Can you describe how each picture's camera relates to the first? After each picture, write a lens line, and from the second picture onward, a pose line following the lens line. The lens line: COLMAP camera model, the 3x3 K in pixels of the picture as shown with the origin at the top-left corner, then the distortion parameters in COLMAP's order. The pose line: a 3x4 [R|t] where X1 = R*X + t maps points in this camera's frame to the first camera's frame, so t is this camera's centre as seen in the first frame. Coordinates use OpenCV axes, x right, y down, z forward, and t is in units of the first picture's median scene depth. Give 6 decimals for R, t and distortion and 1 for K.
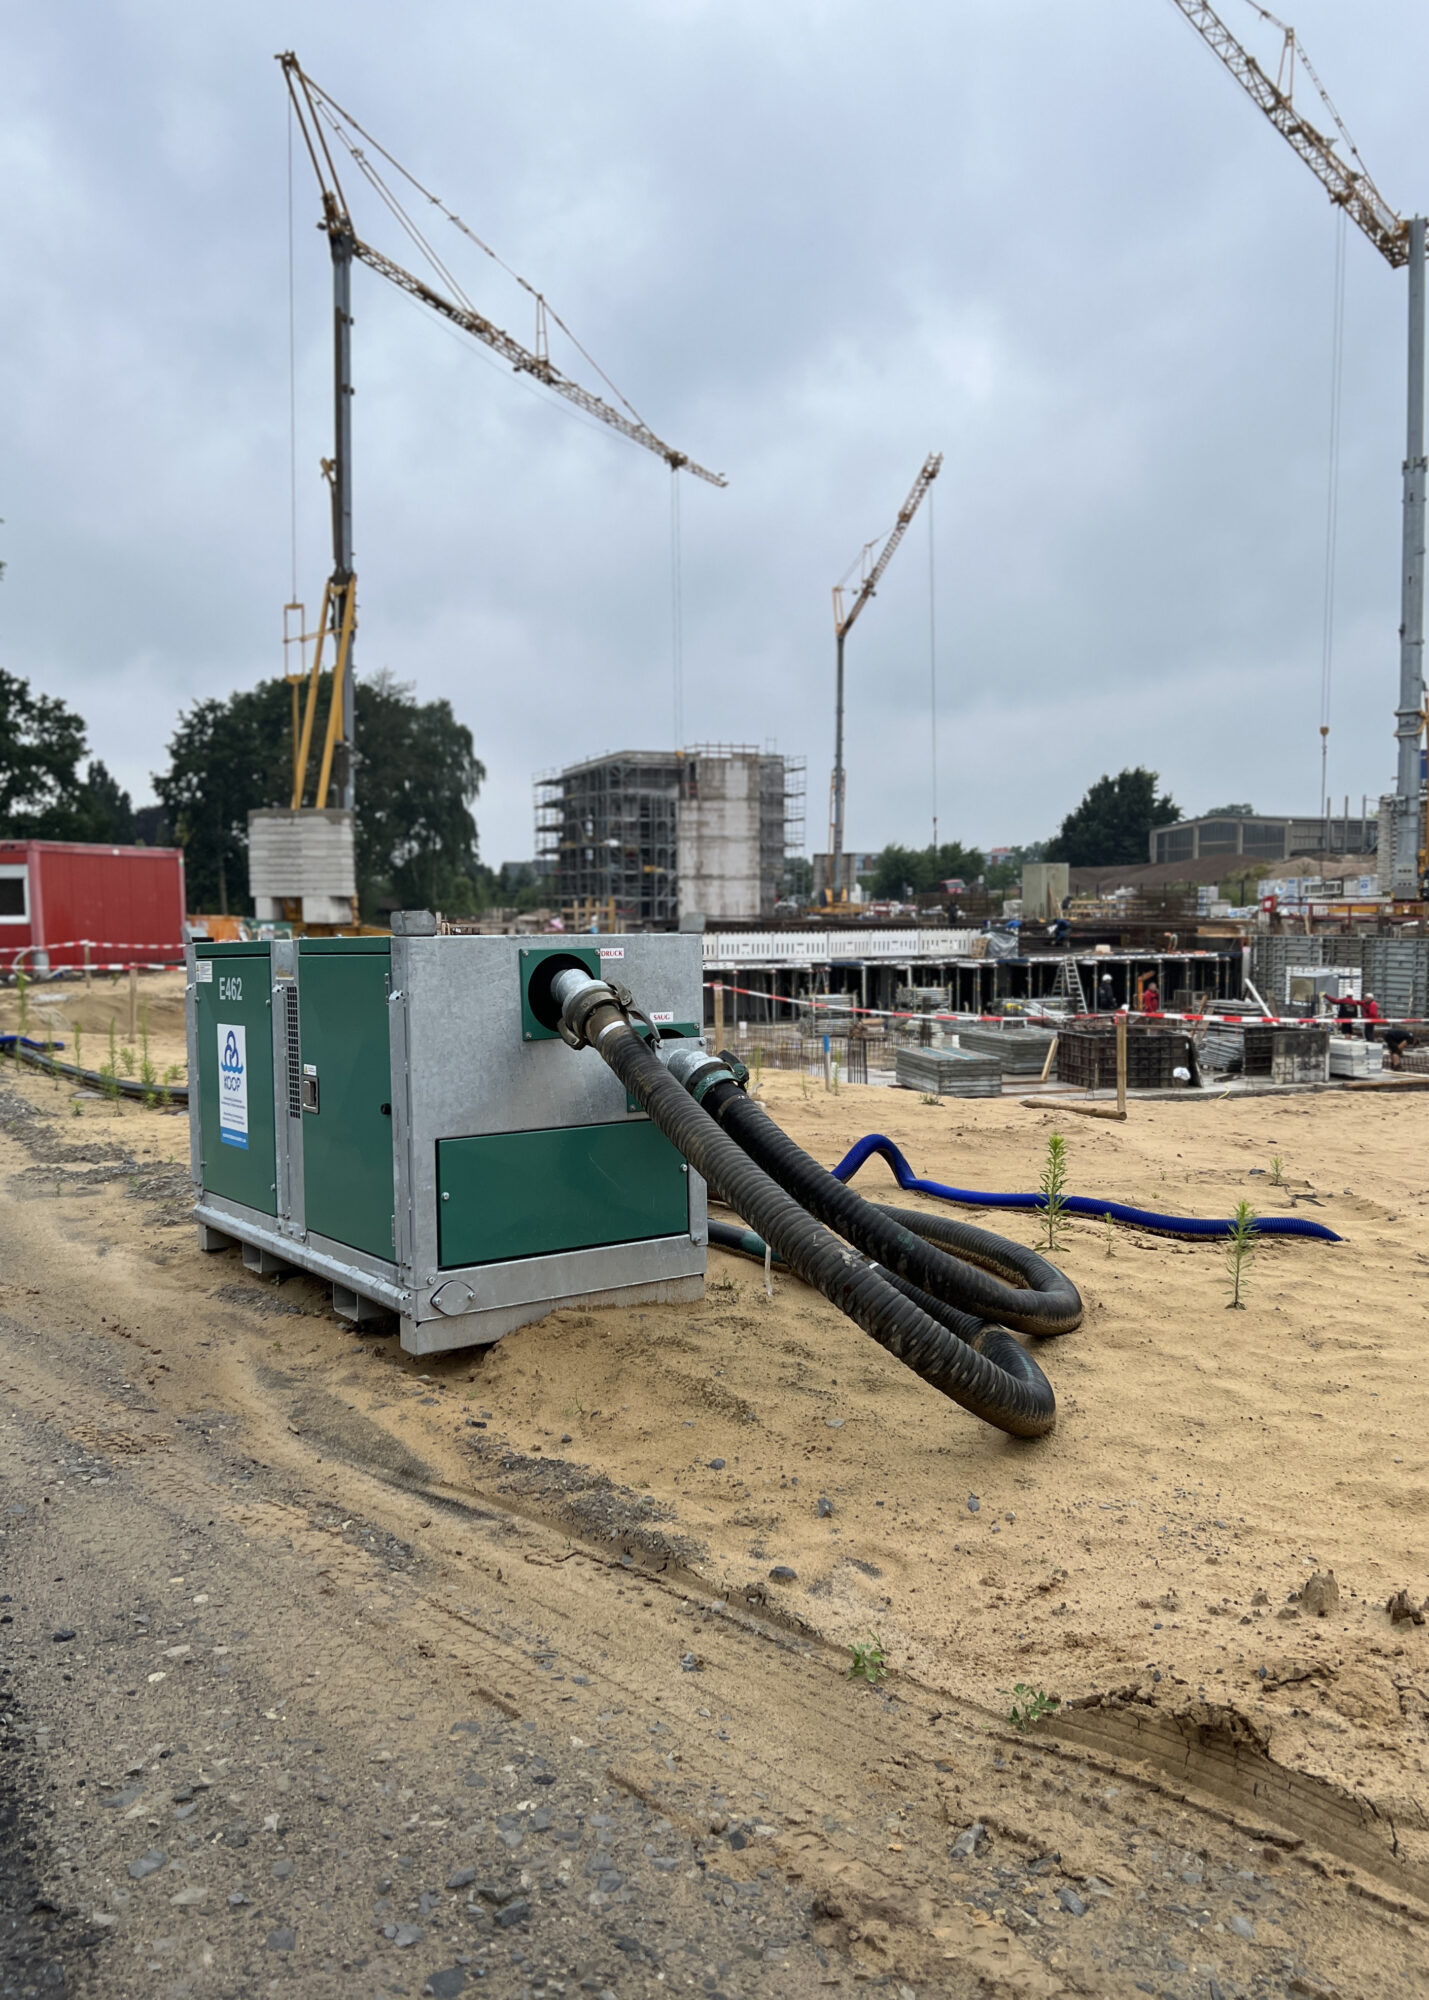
lens RADIAL K [[1503.1, 0, 718.8], [0, 1503.1, 972.8], [0, 0, 1]] dist [0.038550, -0.048186]
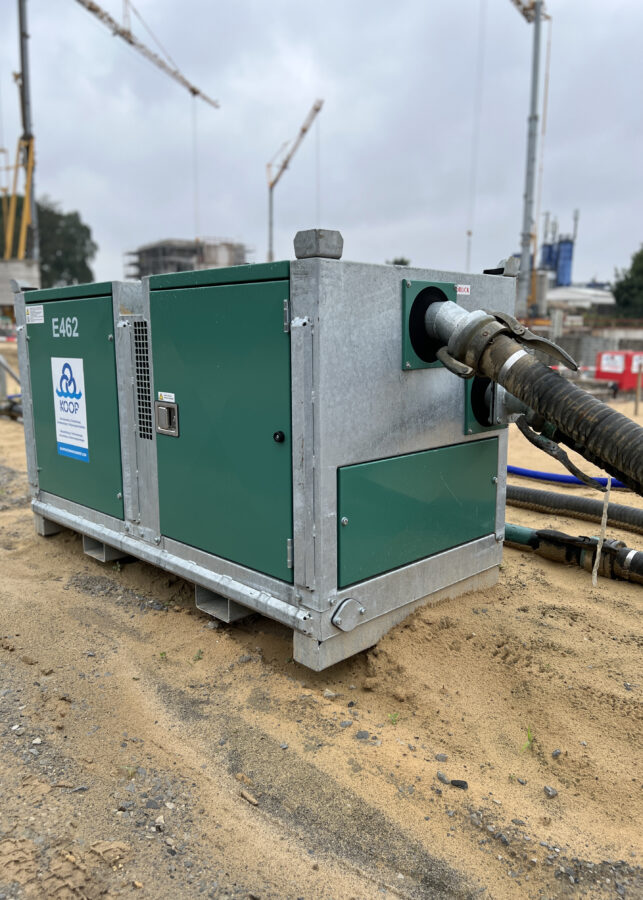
lens RADIAL K [[676.4, 0, 323.4], [0, 676.4, 437.8], [0, 0, 1]] dist [0.038550, -0.048186]
pose [[0.987232, -0.009013, 0.159037, -0.245929], [-0.011886, 0.991447, 0.129971, 0.029208], [-0.158848, -0.130202, 0.978680, 0.510519]]
